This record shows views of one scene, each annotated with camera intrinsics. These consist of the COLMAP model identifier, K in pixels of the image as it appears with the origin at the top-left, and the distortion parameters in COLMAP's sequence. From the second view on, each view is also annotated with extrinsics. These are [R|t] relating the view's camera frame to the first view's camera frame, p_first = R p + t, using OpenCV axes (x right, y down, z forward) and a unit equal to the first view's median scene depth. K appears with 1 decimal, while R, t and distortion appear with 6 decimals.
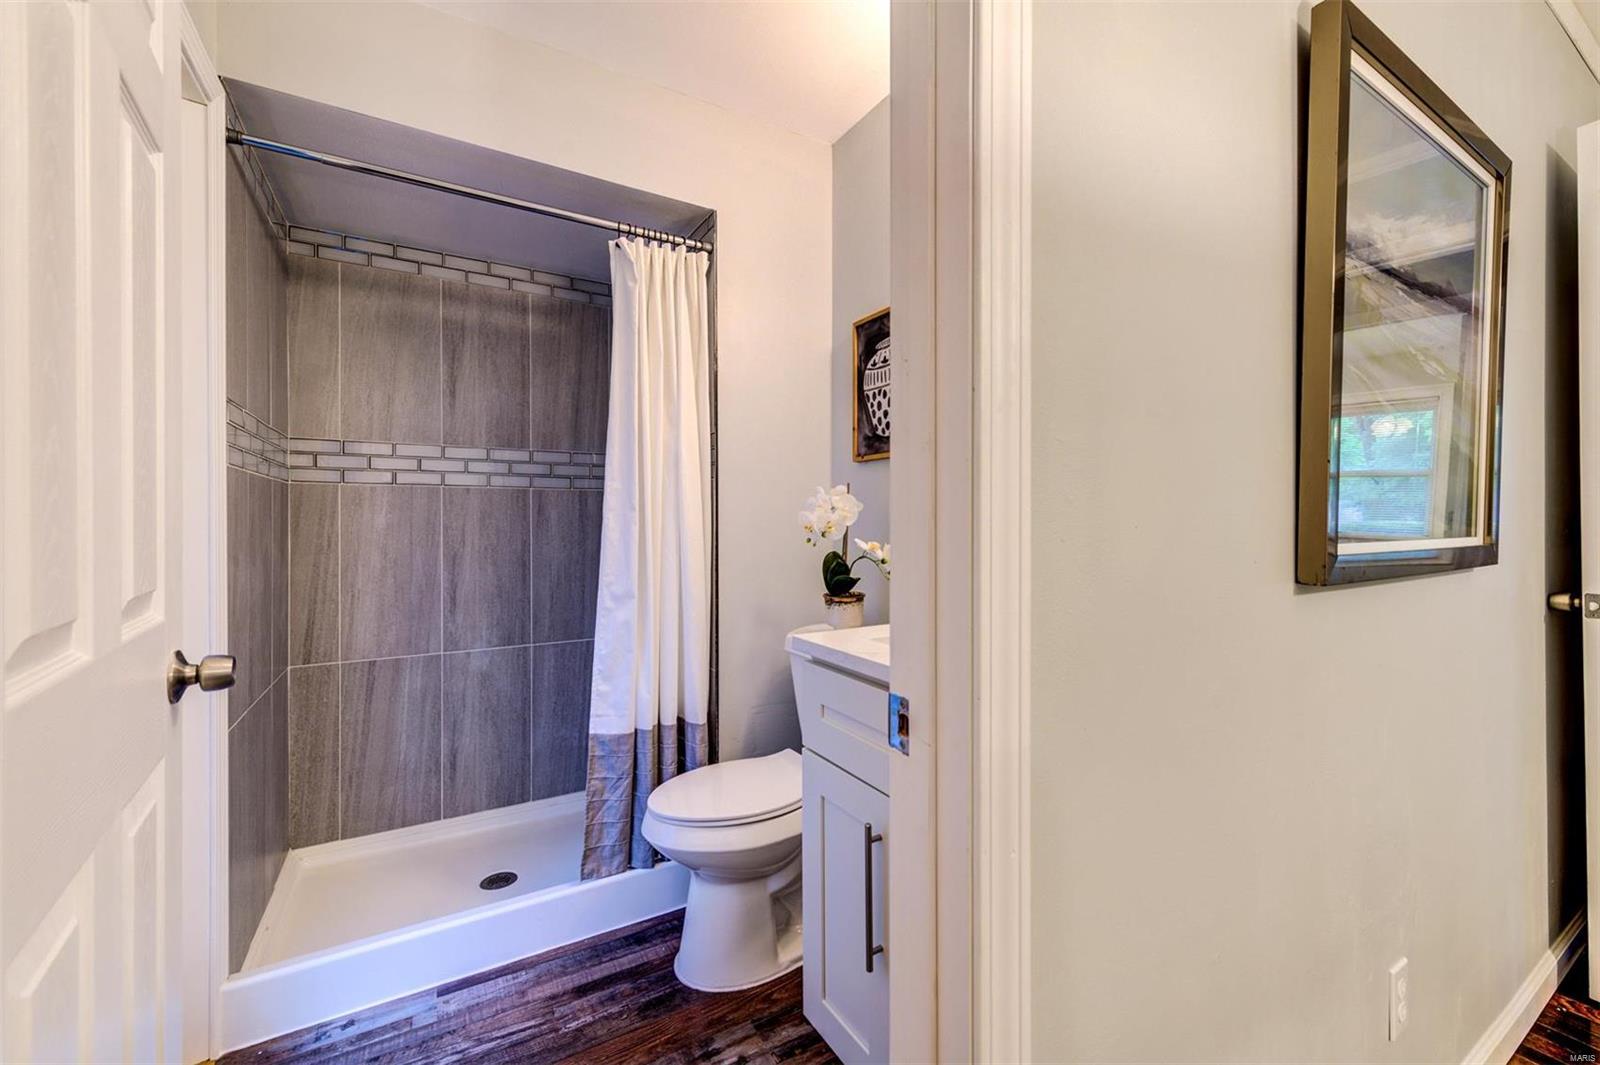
lens RADIAL K [[801.8, 0, 796.8], [0, 801.8, 516.4], [0, 0, 1]] dist [0.009566, -0.000764]
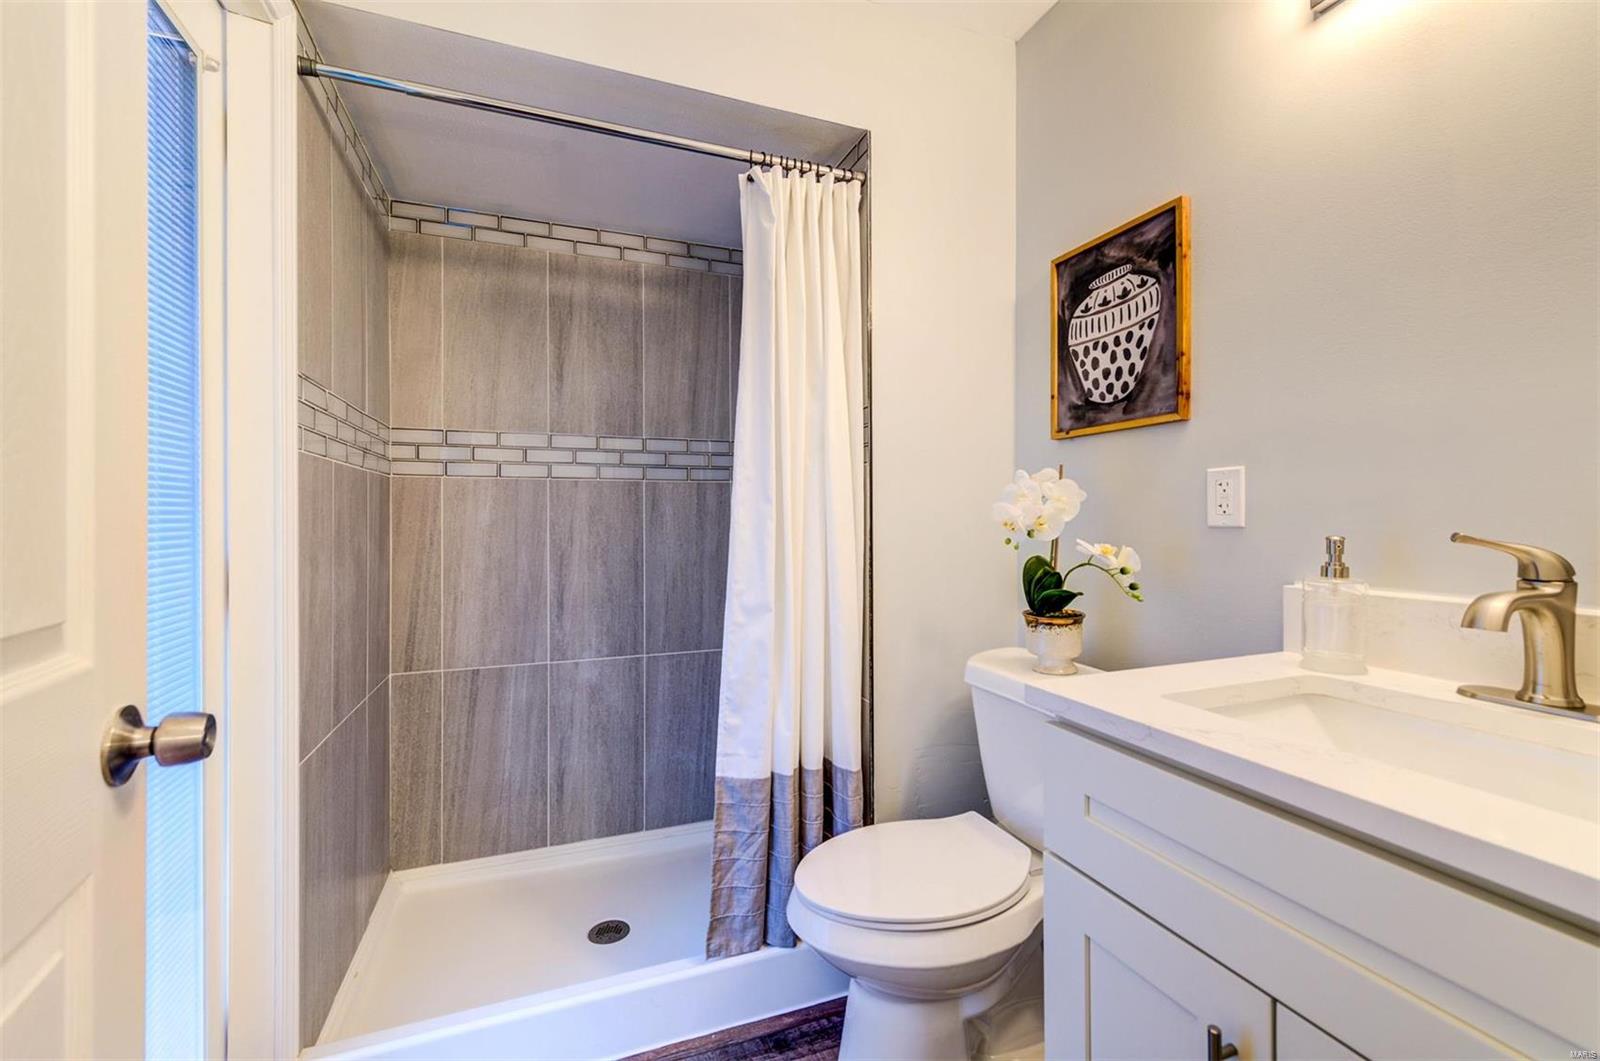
lens RADIAL K [[635.8, 0, 784.3], [0, 635.8, 510.8], [0, 0, 1]] dist [0.008189, -0.000117]
pose [[0.995901, -0.002248, -0.090427, -0.122018], [0.001649, 0.999976, -0.006699, 0.004346], [0.090439, 0.006522, 0.995881, 0.337326]]
